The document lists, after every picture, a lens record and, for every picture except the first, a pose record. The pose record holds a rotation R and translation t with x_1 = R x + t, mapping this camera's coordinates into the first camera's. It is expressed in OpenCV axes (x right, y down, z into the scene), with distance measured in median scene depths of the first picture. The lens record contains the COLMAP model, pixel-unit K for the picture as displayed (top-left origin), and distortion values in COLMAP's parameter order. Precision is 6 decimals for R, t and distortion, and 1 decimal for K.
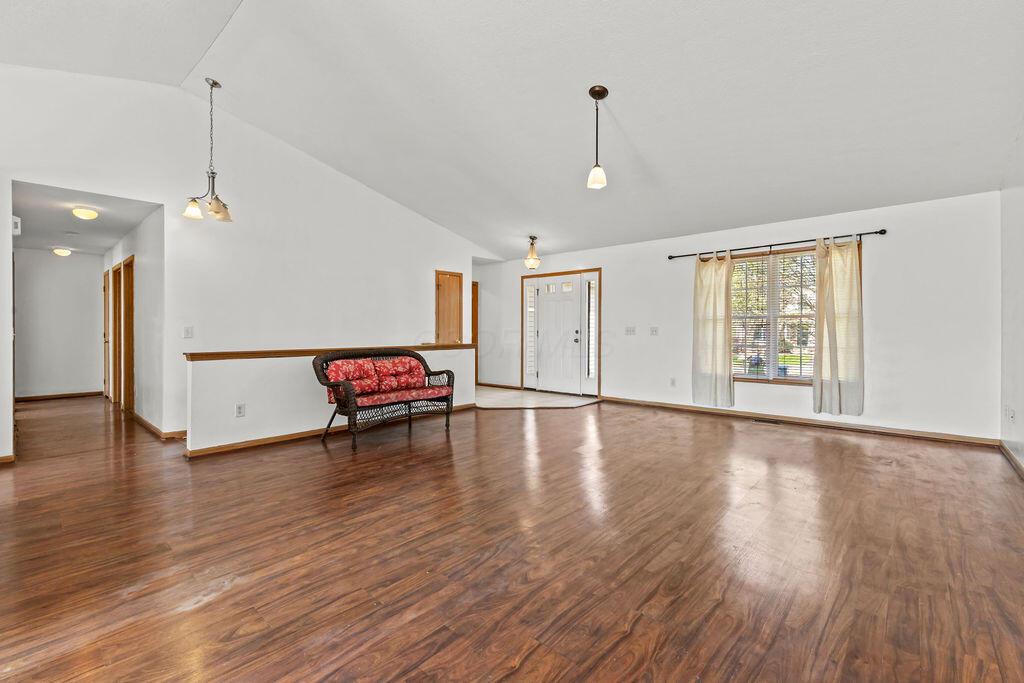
lens RADIAL K [[448.1, 0, 514.2], [0, 448.1, 329.1], [0, 0, 1]] dist [0.002832, -0.000964]
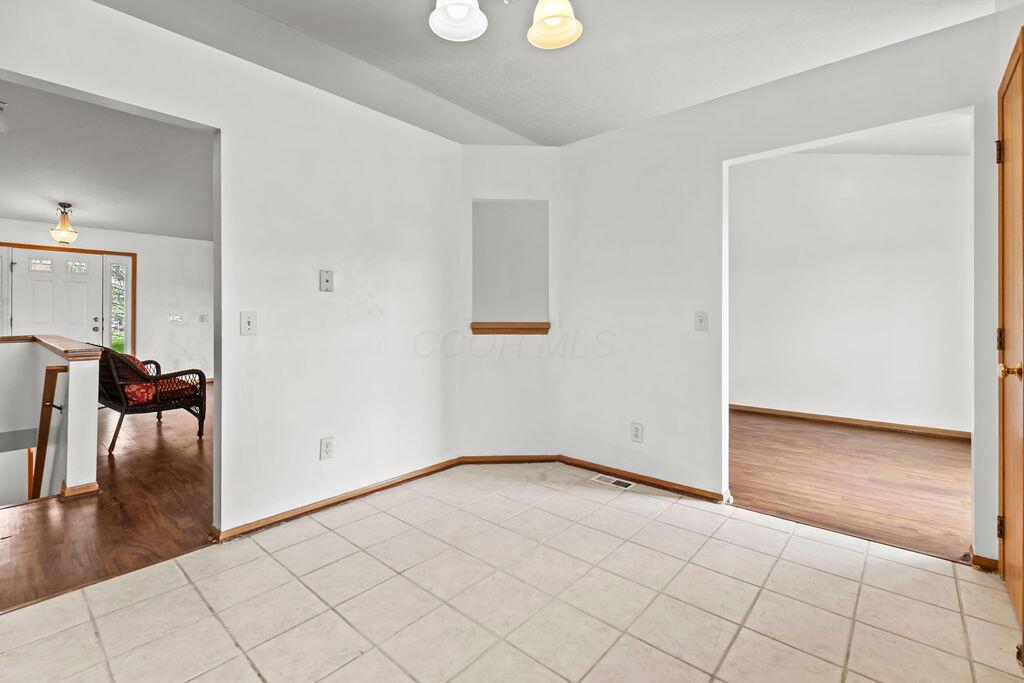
lens RADIAL K [[448.1, 0, 523.0], [0, 448.1, 313.2], [0, 0, 1]] dist [0.002832, -0.000964]
pose [[-0.023767, 0.011353, 0.999653, -1.100550], [-0.004276, 0.999925, -0.011458, 0.000662], [-0.999708, -0.004546, -0.023717, 0.243149]]
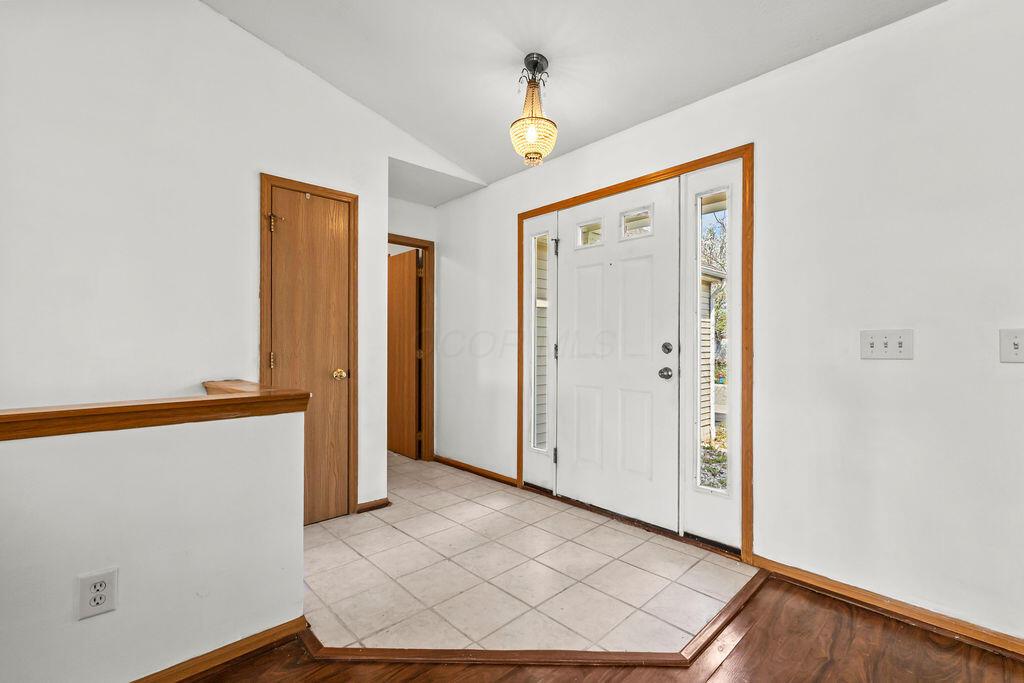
lens RADIAL K [[448.1, 0, 508.5], [0, 448.1, 342.8], [0, 0, 1]] dist [0.002832, -0.000964]
pose [[0.995887, -0.002253, -0.090573, 0.070614], [0.002397, 0.999996, 0.001476, 0.002057], [0.090569, -0.001687, 0.995889, 0.917411]]
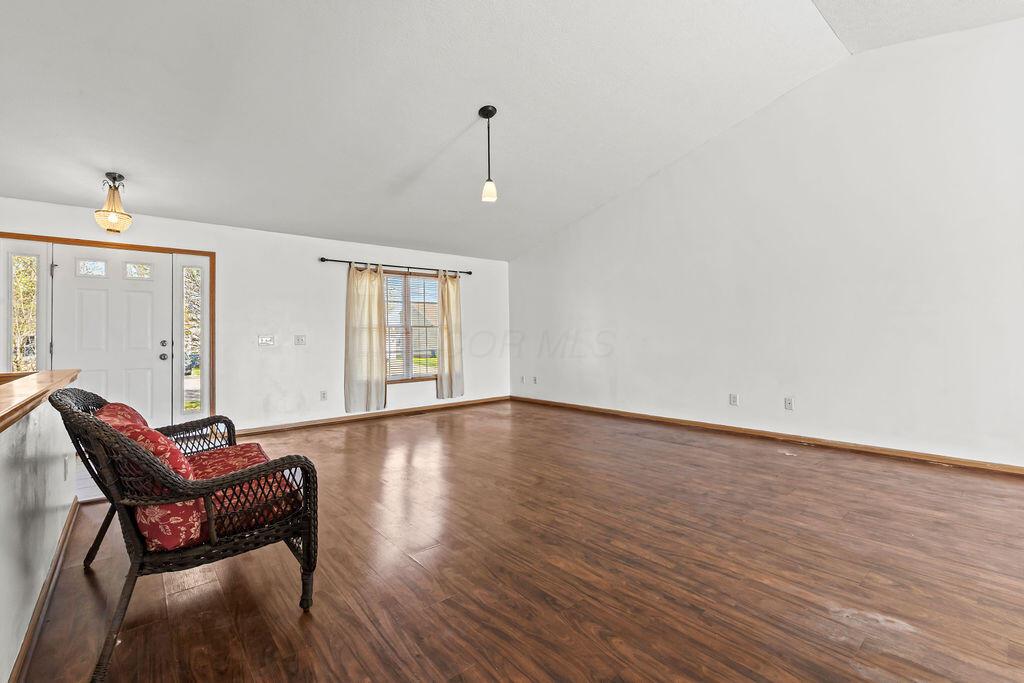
lens RADIAL K [[448.1, 0, 524.2], [0, 448.1, 323.1], [0, 0, 1]] dist [0.002832, -0.000964]
pose [[0.120645, 0.029580, 0.992255, -0.619708], [0.011822, 0.999442, -0.031232, 0.004956], [-0.992625, 0.015499, 0.120228, 0.582303]]
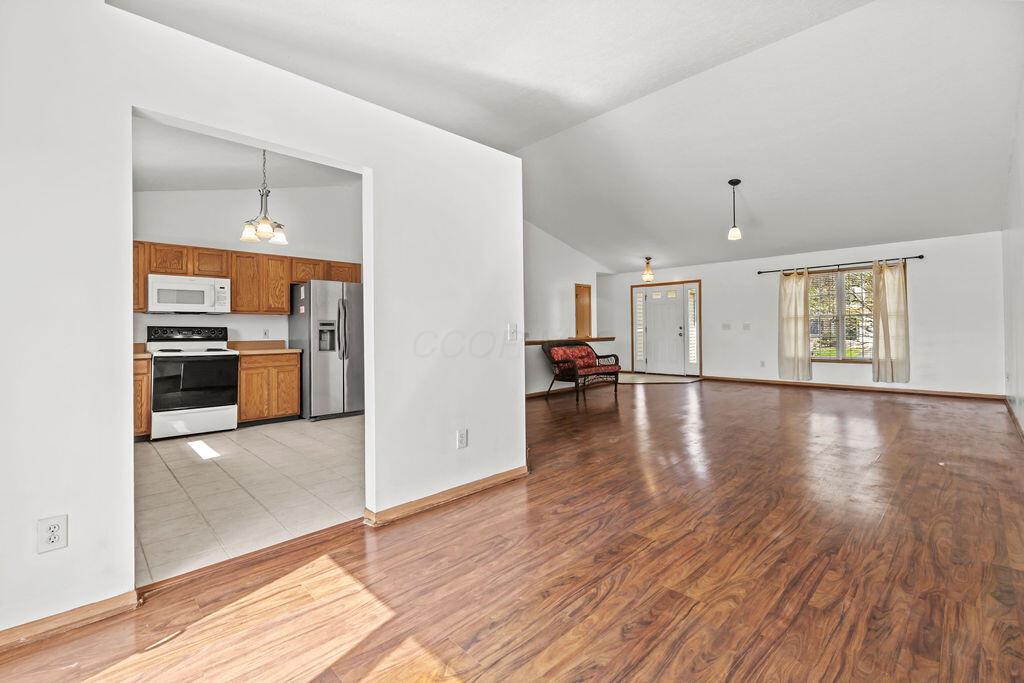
lens RADIAL K [[448.1, 0, 512.6], [0, 448.1, 323.3], [0, 0, 1]] dist [0.002832, -0.000964]
pose [[0.997727, -0.012480, -0.066215, -0.381712], [0.011939, 0.999892, -0.008566, -0.002790], [0.066315, 0.007756, 0.997769, -0.504504]]
